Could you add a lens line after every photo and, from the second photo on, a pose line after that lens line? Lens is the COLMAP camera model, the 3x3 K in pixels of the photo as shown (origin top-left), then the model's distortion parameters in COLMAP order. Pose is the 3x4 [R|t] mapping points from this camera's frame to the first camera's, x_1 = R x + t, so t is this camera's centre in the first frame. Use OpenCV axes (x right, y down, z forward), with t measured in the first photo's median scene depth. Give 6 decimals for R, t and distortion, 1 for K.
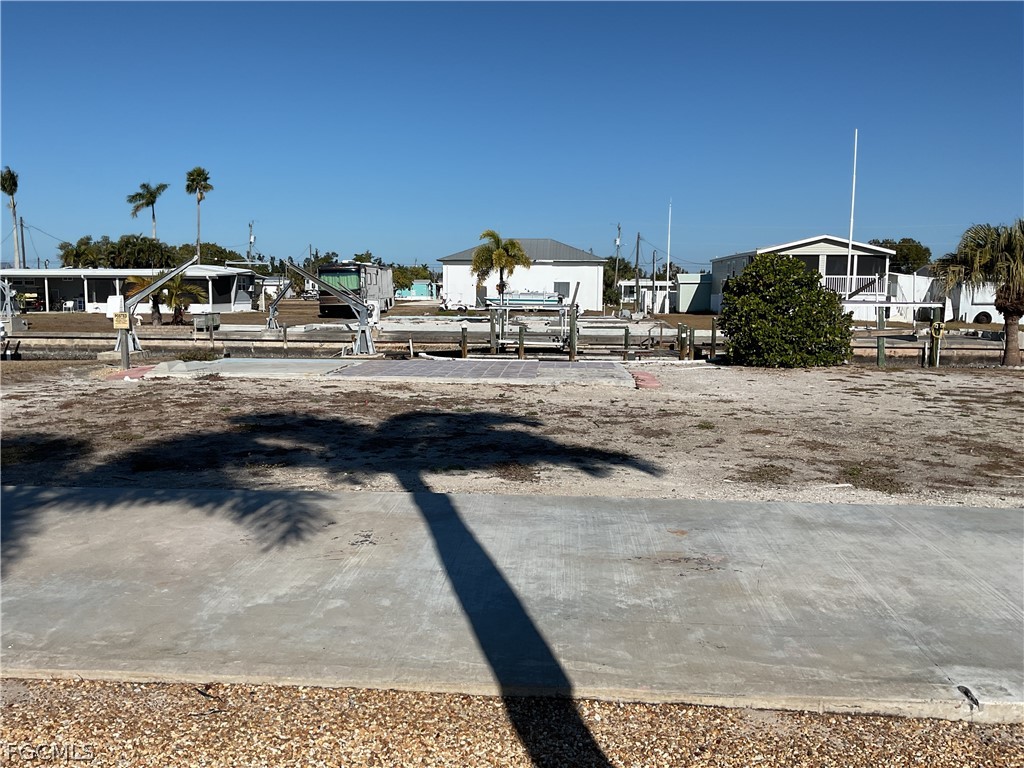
lens RADIAL K [[841.2, 0, 509.1], [0, 841.2, 384.8], [0, 0, 1]] dist [0.089410, -0.161897]
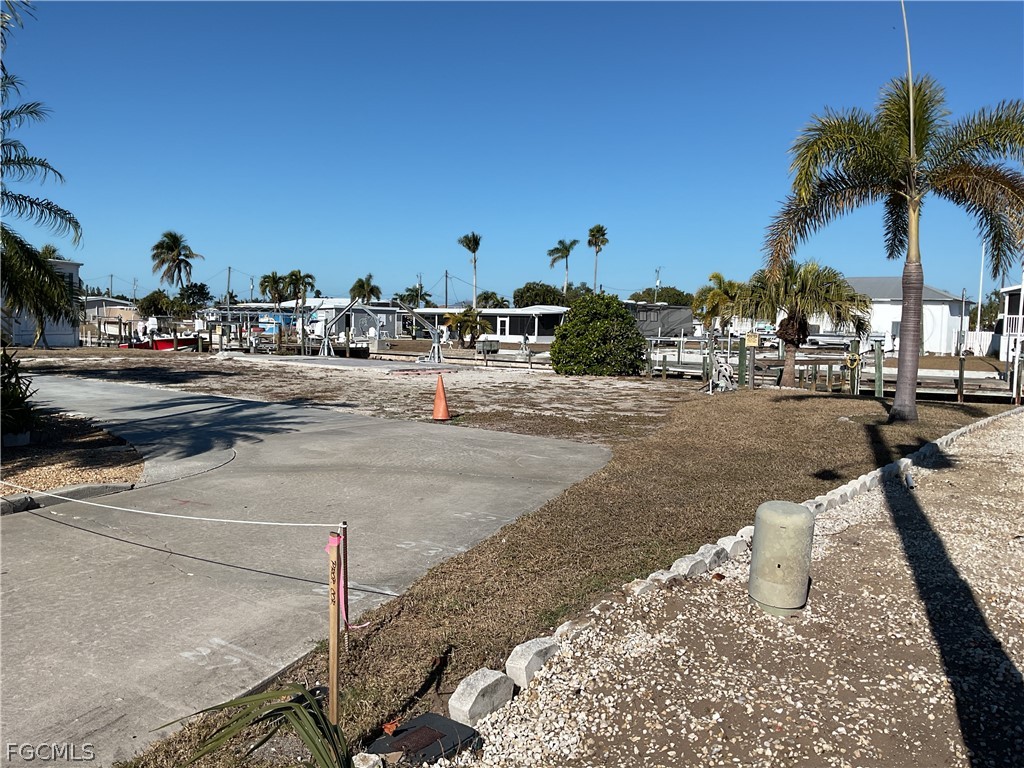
lens RADIAL K [[841.2, 0, 517.8], [0, 841.2, 375.0], [0, 0, 1]] dist [0.089410, -0.161897]
pose [[0.838202, 0.045577, -0.543452, 0.409988], [-0.078019, 0.996273, -0.036780, 0.015302], [0.539751, 0.073228, 0.838634, -0.086127]]
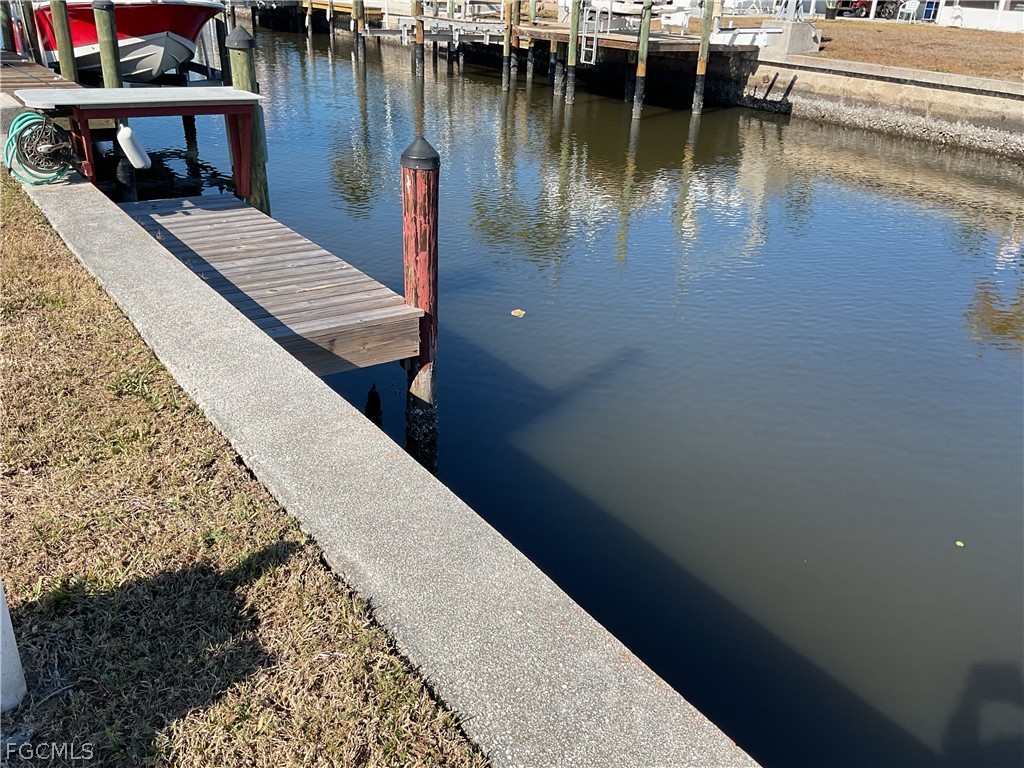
lens RADIAL K [[841.2, 0, 518.0], [0, 841.2, 389.3], [0, 0, 1]] dist [0.089410, -0.161897]
pose [[0.643791, 0.353929, -0.678430, -0.281092], [-0.126953, 0.923719, 0.361422, -0.041308], [0.754596, -0.146552, 0.639615, 0.537906]]
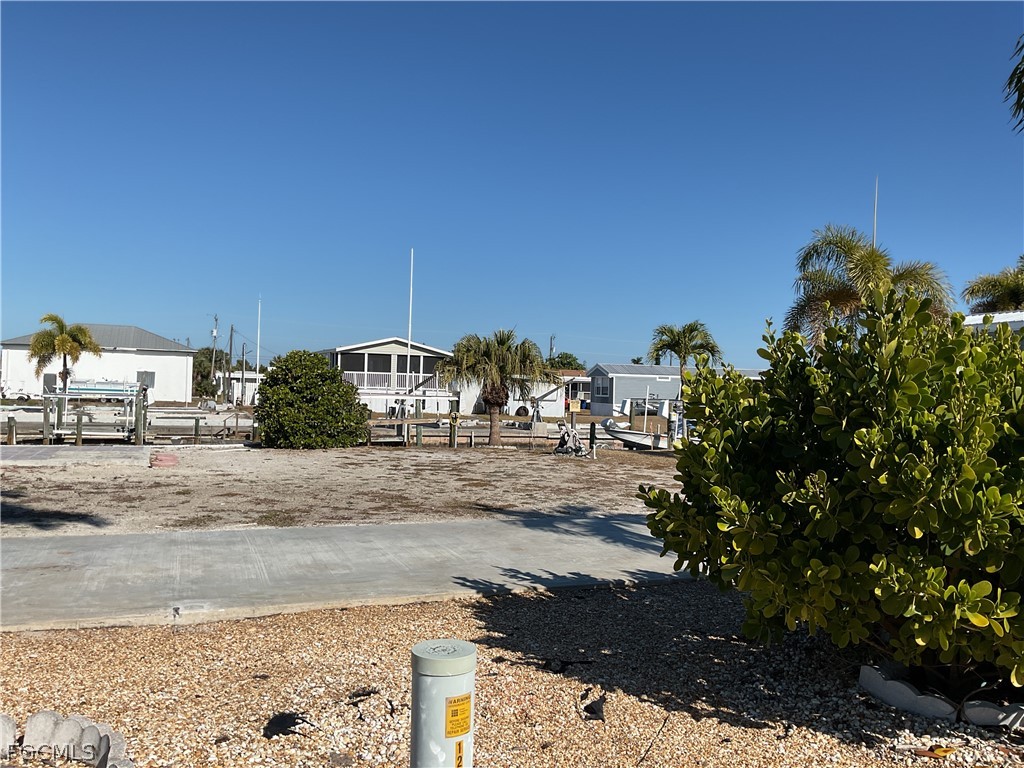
lens RADIAL K [[841.2, 0, 509.1], [0, 841.2, 378.4], [0, 0, 1]] dist [0.089410, -0.161897]
pose [[0.901106, 0.023781, 0.432947, 0.028541], [0.027707, 0.993296, -0.112226, 0.008358], [-0.432714, 0.113123, 0.894406, -0.062318]]
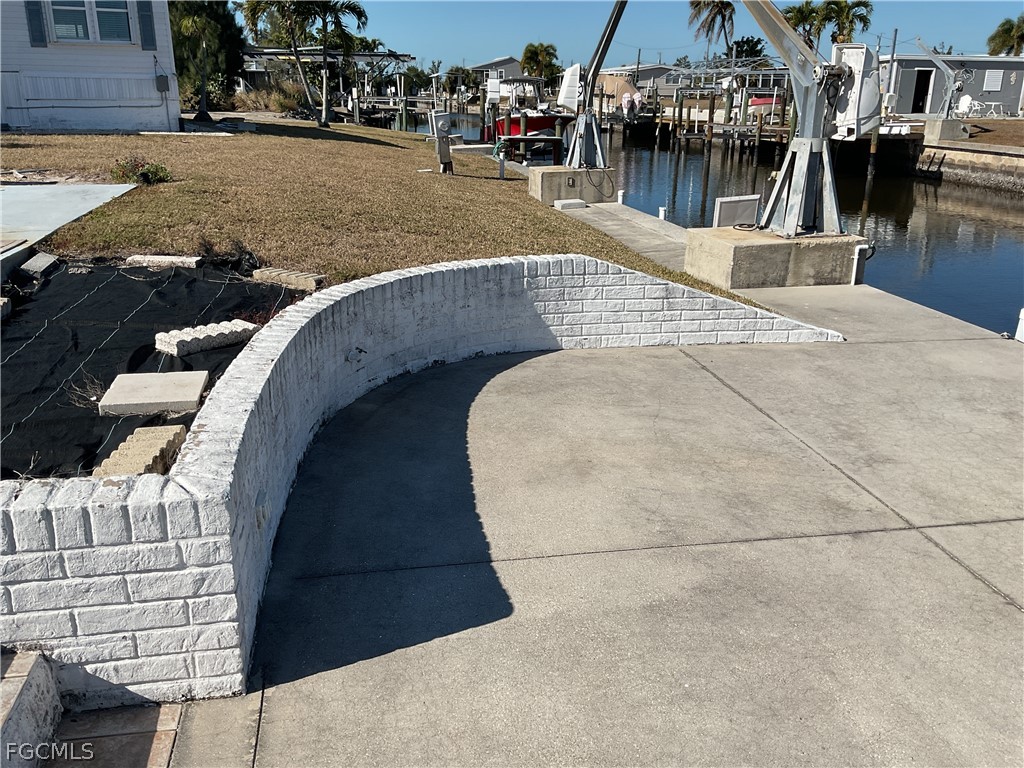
lens RADIAL K [[841.2, 0, 513.3], [0, 841.2, 383.1], [0, 0, 1]] dist [0.089410, -0.161897]
pose [[0.260887, 0.309893, -0.914278, 0.054584], [-0.112738, 0.950376, 0.289959, -0.034270], [0.958764, 0.027427, 0.282877, 0.444759]]
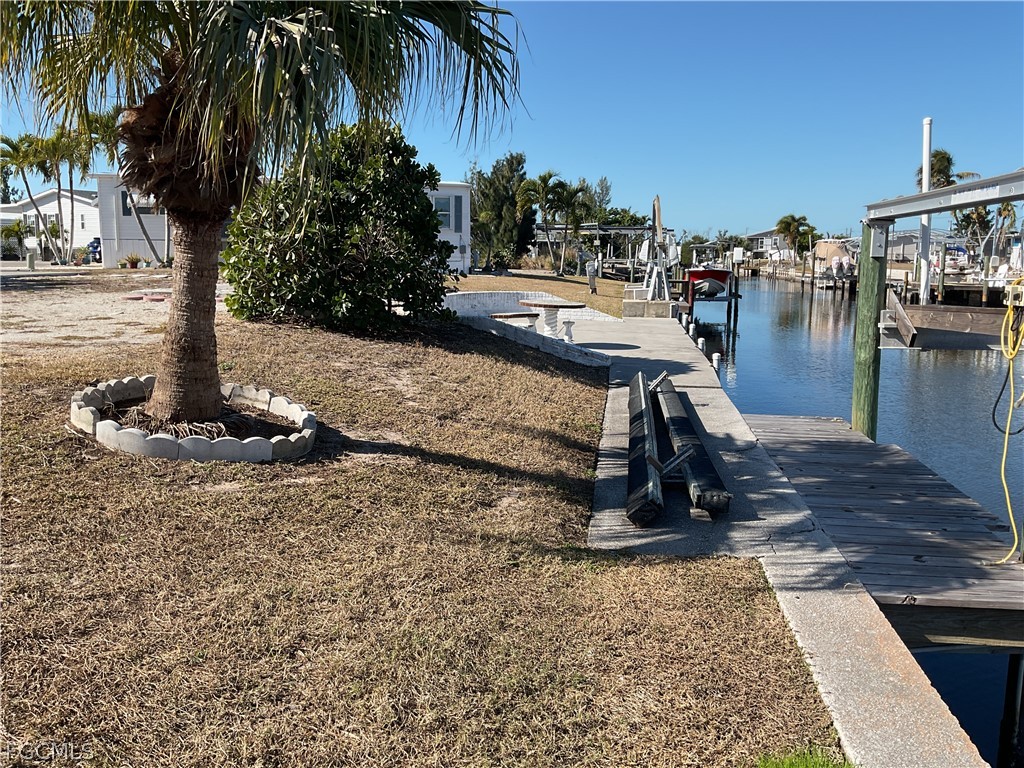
lens RADIAL K [[841.2, 0, 510.1], [0, 841.2, 378.7], [0, 0, 1]] dist [0.089410, -0.161897]
pose [[-0.078816, 0.137852, -0.987312, 0.371977], [-0.121215, 0.981719, 0.146748, -0.035807], [0.989492, 0.131244, -0.060666, 0.501349]]
